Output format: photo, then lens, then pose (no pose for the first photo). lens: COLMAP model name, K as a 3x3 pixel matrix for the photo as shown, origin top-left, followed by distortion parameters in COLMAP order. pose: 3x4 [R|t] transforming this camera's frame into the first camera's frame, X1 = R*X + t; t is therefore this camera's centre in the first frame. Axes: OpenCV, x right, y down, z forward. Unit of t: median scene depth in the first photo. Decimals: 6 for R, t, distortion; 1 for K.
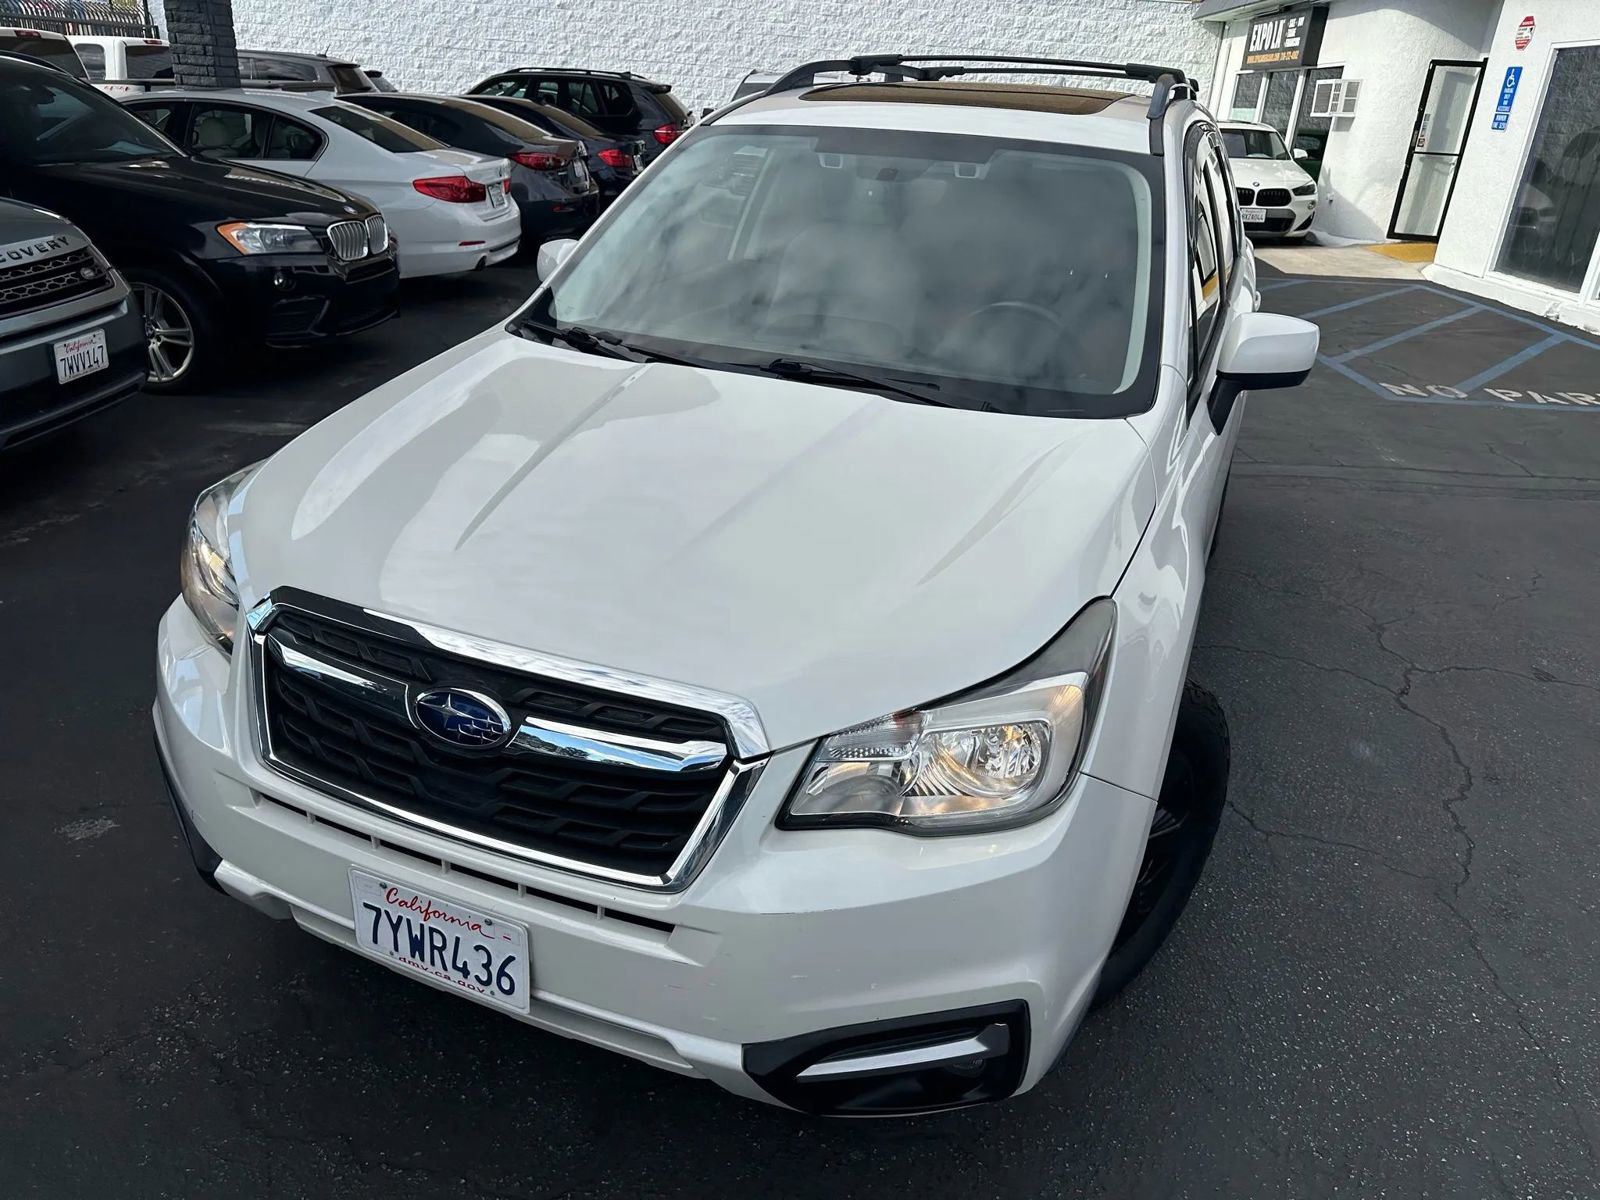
lens RADIAL K [[1112.2, 0, 803.0], [0, 1112.2, 597.9], [0, 0, 1]] dist [0.010676, -0.012740]
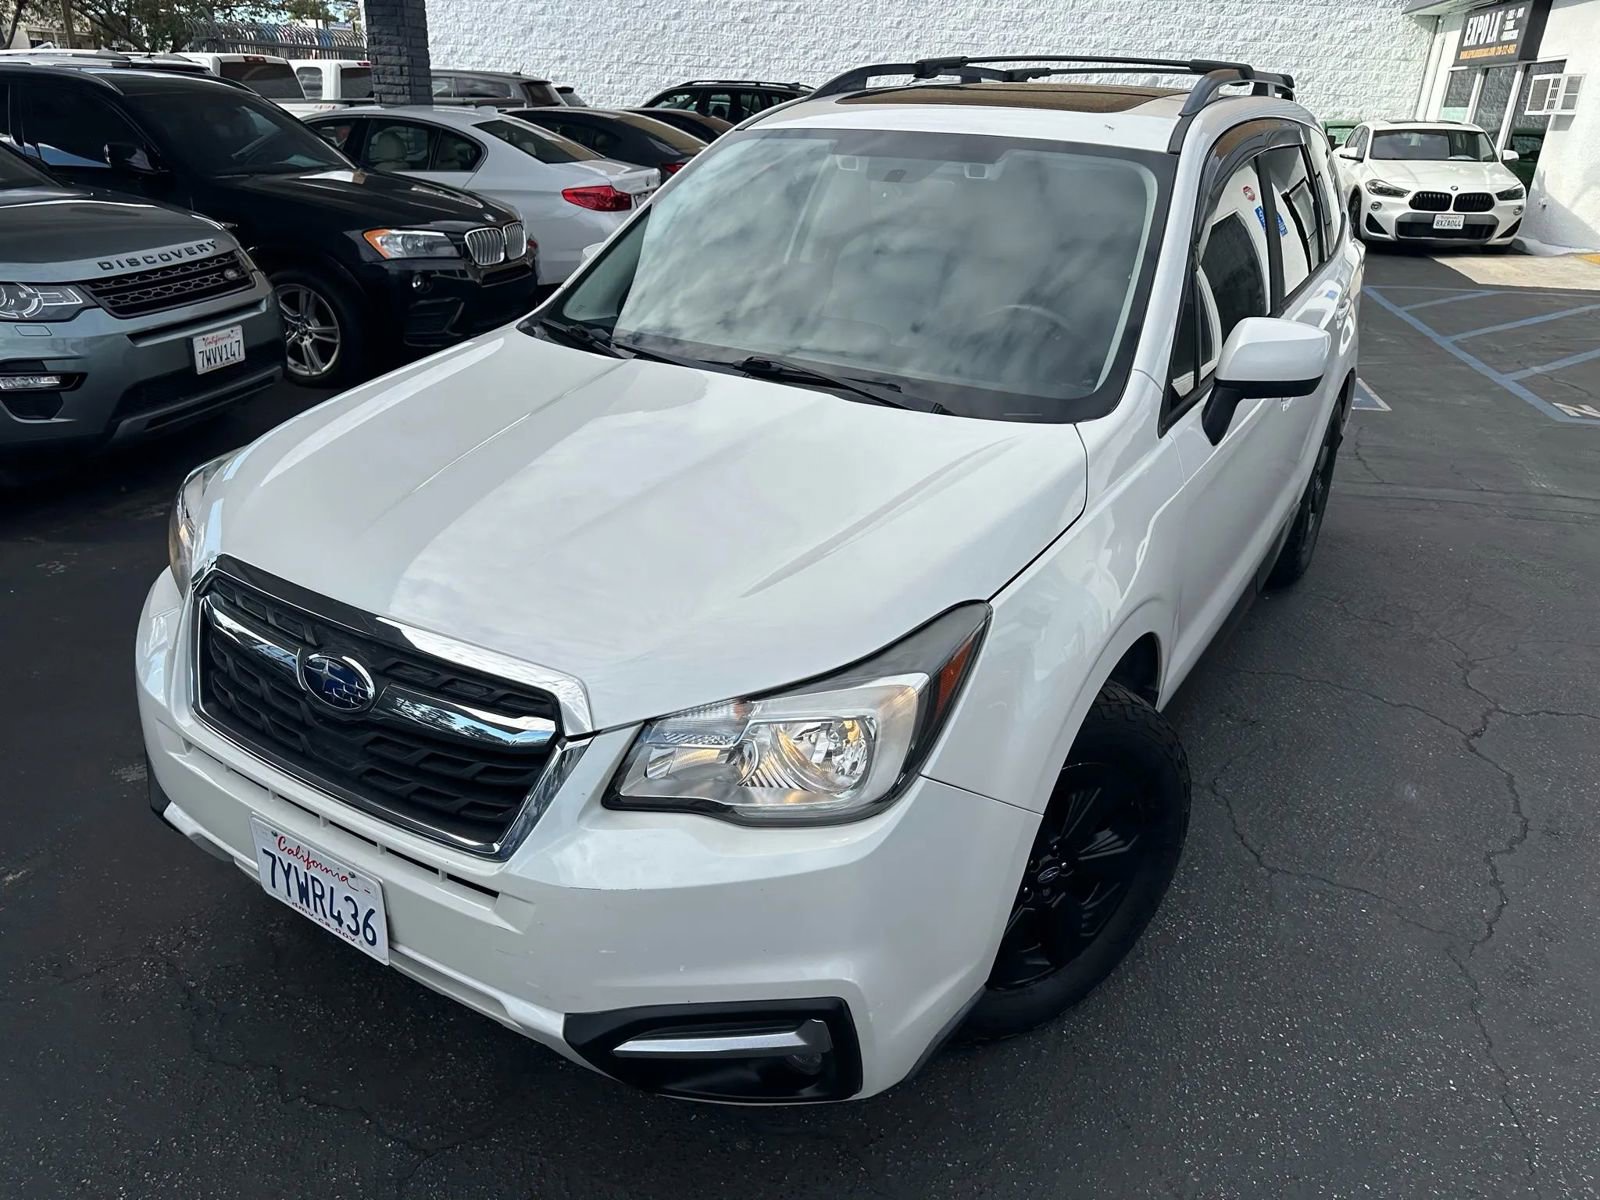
lens RADIAL K [[1112.3, 0, 800.0], [0, 1112.3, 600.0], [0, 0, 1]] dist [0.008653, -0.009366]
pose [[0.986988, 0.049526, -0.152980, 0.167893], [-0.050359, 0.998730, -0.001578, 0.004954], [0.152707, 0.009262, 0.988228, 0.005610]]
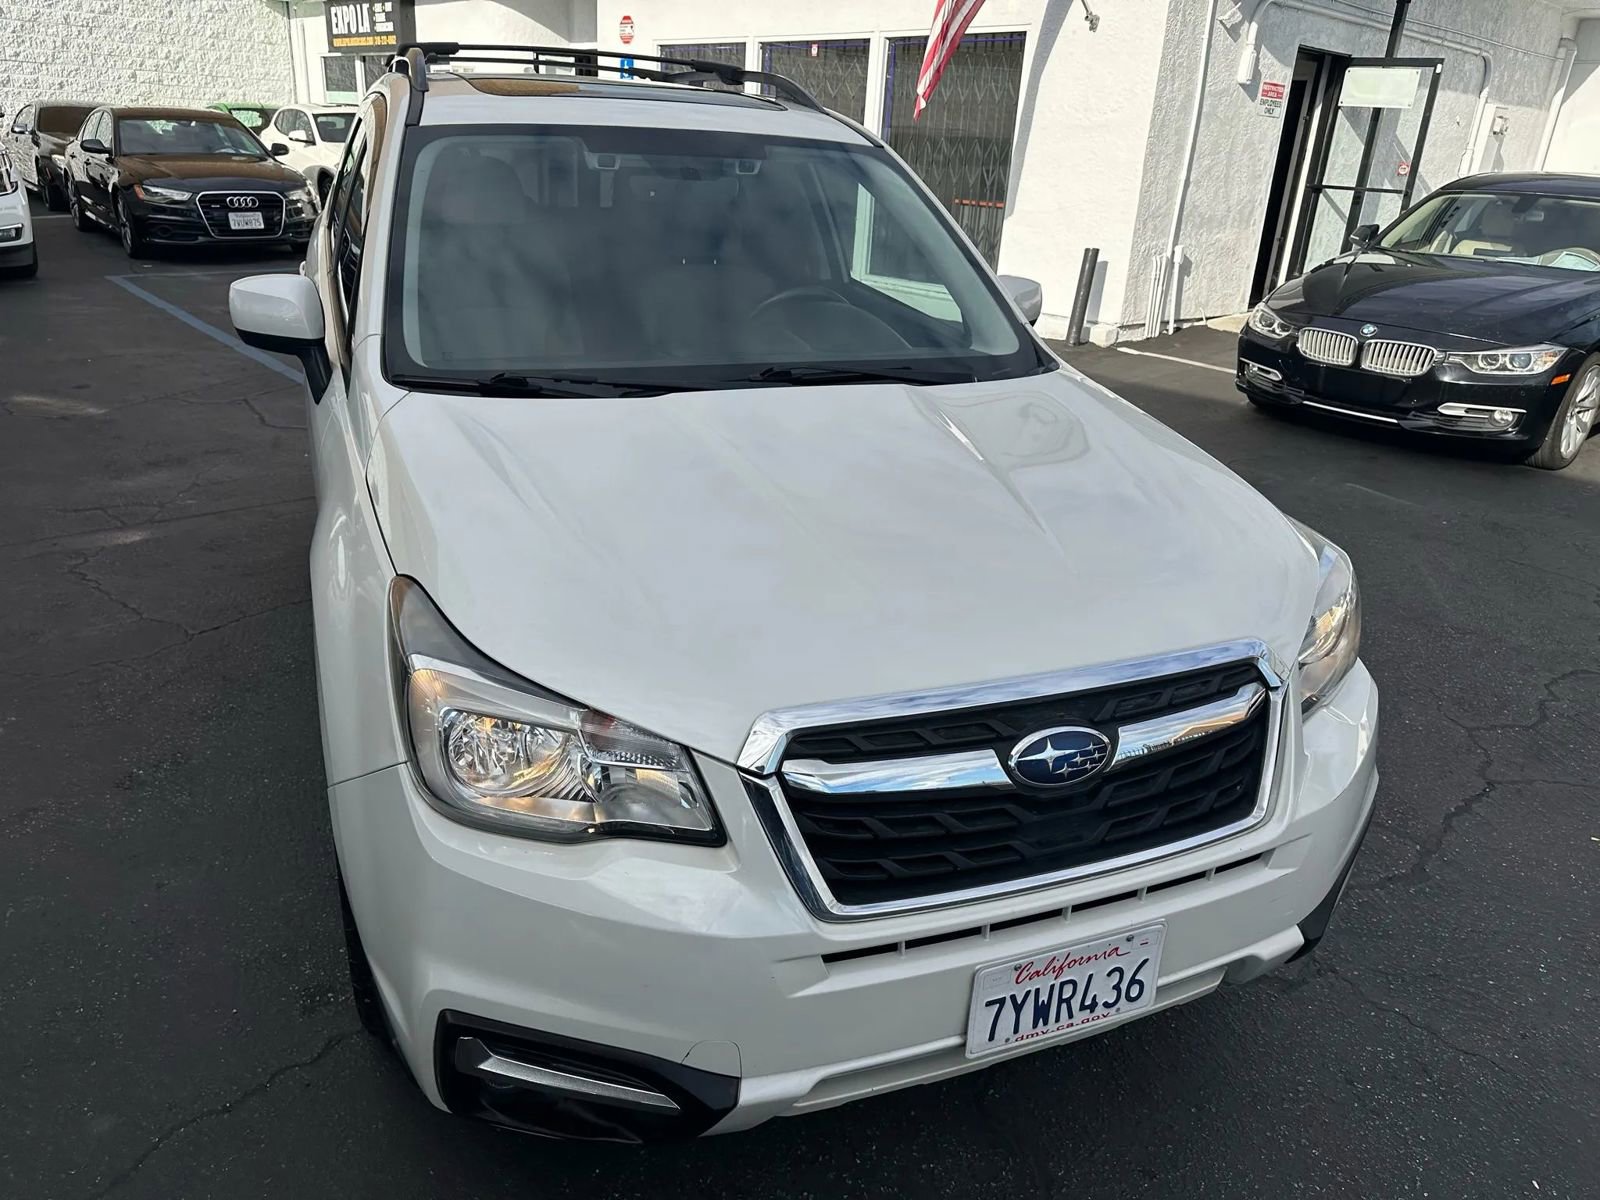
lens RADIAL K [[1112.2, 0, 803.0], [0, 1112.2, 597.9], [0, 0, 1]] dist [0.010676, -0.012740]
pose [[0.717741, -0.282336, 0.636502, -0.603756], [0.273602, 0.954936, 0.115062, -0.113446], [-0.640305, 0.091564, 0.762644, 0.229711]]
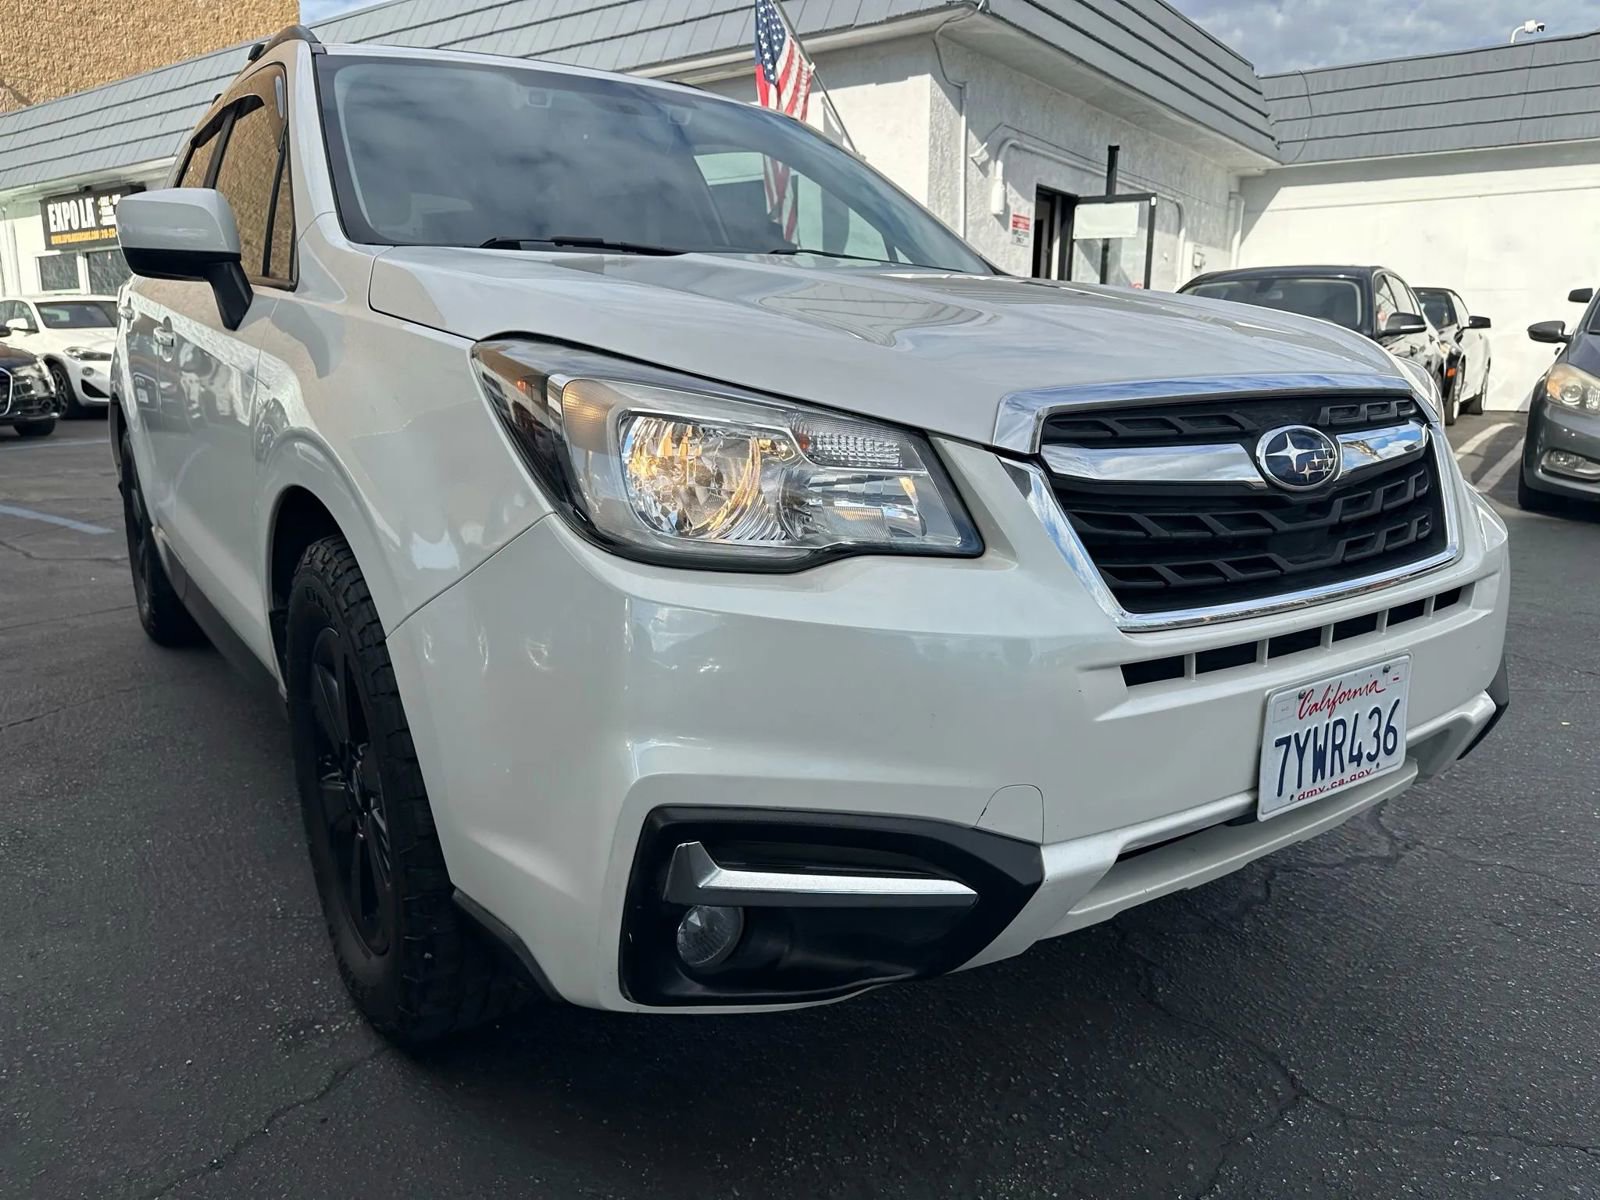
lens RADIAL K [[1117.6, 0, 801.9], [0, 1117.6, 595.5], [0, 0, 1]] dist [-0.001572, -0.003498]
pose [[0.543761, -0.230155, 0.807064, -0.717872], [0.362228, 0.931837, 0.021685, 0.027813], [-0.757043, 0.280550, 0.590066, 0.469039]]
